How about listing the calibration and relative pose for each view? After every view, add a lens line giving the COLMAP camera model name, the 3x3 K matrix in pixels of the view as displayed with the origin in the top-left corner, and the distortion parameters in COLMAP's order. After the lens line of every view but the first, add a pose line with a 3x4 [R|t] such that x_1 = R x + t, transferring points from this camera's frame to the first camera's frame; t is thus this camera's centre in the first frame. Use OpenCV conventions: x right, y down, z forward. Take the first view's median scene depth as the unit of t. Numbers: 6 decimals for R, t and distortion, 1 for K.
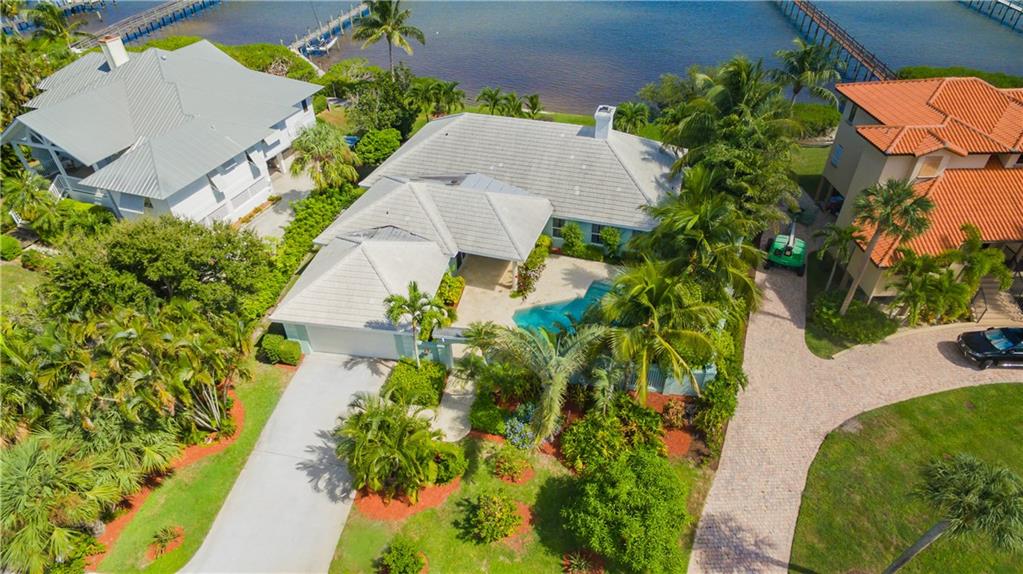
lens RADIAL K [[556.3, 0, 513.6], [0, 556.3, 239.9], [0, 0, 1]] dist [0.000167, -0.000388]
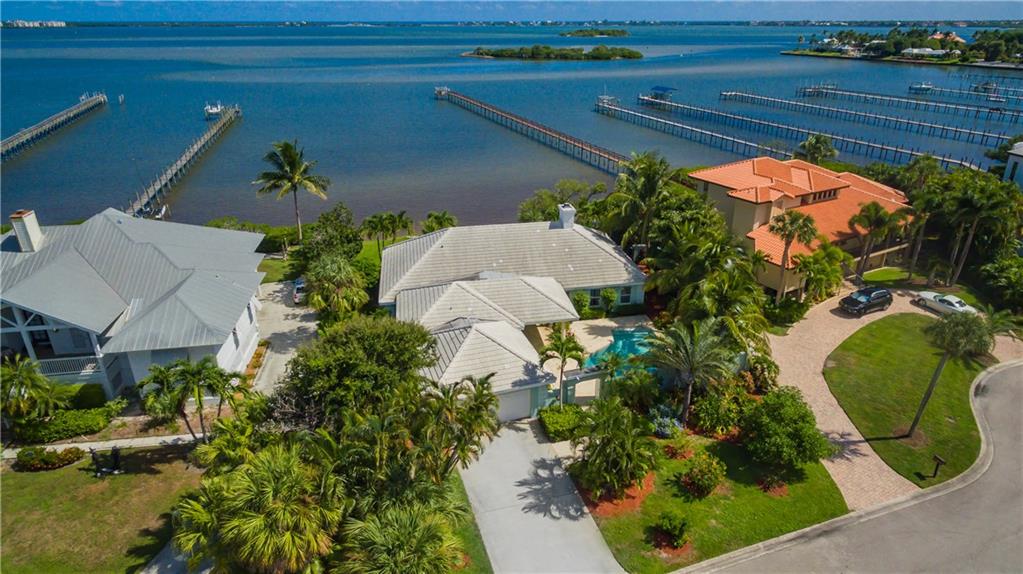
lens RADIAL K [[556.3, 0, 513.6], [0, 556.3, 239.9], [0, 0, 1]] dist [0.000167, -0.000388]
pose [[0.899249, -0.148595, 0.411424, -0.647176], [0.247741, 0.948160, -0.199038, 0.089349], [-0.360520, 0.280912, 0.889446, -0.115776]]
